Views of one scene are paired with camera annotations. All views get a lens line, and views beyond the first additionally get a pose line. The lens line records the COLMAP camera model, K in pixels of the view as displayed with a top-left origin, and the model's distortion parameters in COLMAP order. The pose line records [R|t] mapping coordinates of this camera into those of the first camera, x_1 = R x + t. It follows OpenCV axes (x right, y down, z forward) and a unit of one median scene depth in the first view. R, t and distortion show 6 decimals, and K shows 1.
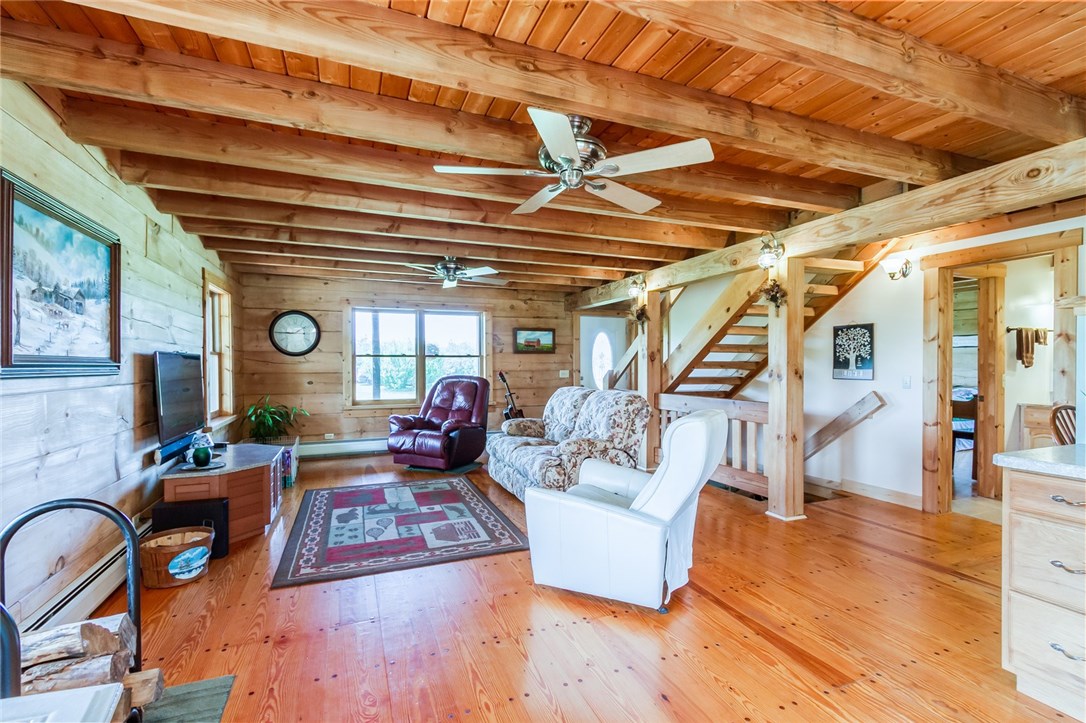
lens RADIAL K [[498.1, 0, 551.4], [0, 498.1, 366.6], [0, 0, 1]] dist [0.002723, 0.000485]
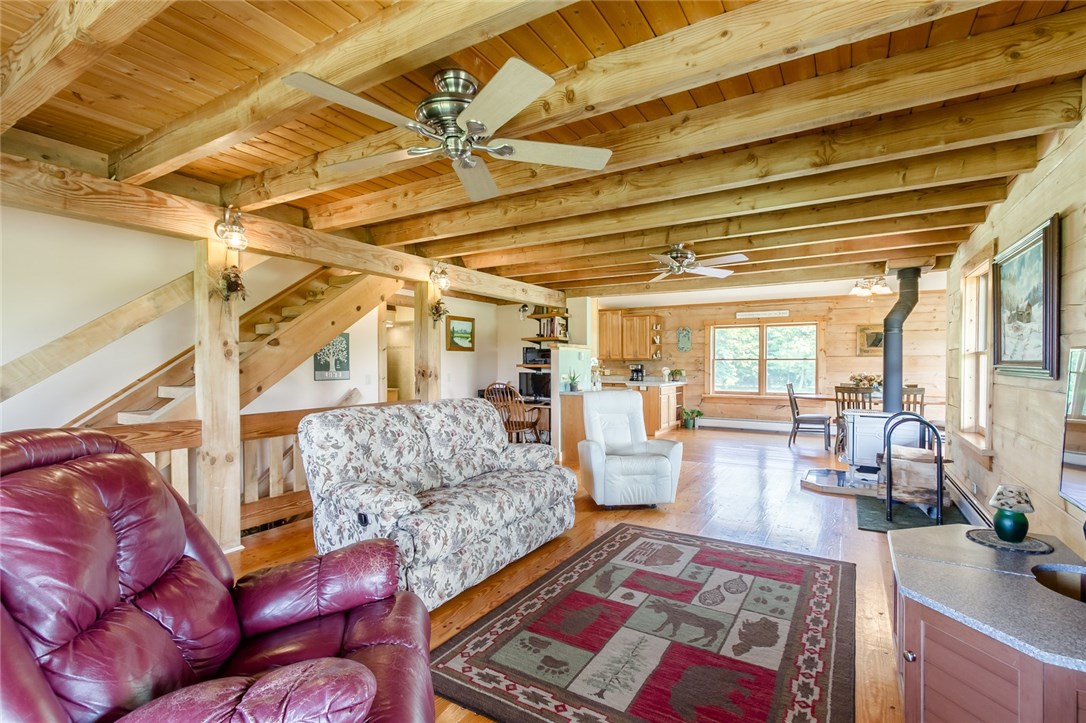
lens RADIAL K [[498.1, 0, 545.7], [0, 498.1, 364.7], [0, 0, 1]] dist [0.002723, 0.000485]
pose [[-0.592386, -0.000706, 0.805654, -0.678810], [0.007945, 0.999946, 0.006718, -0.014839], [-0.805615, 0.010381, -0.592348, 1.432978]]
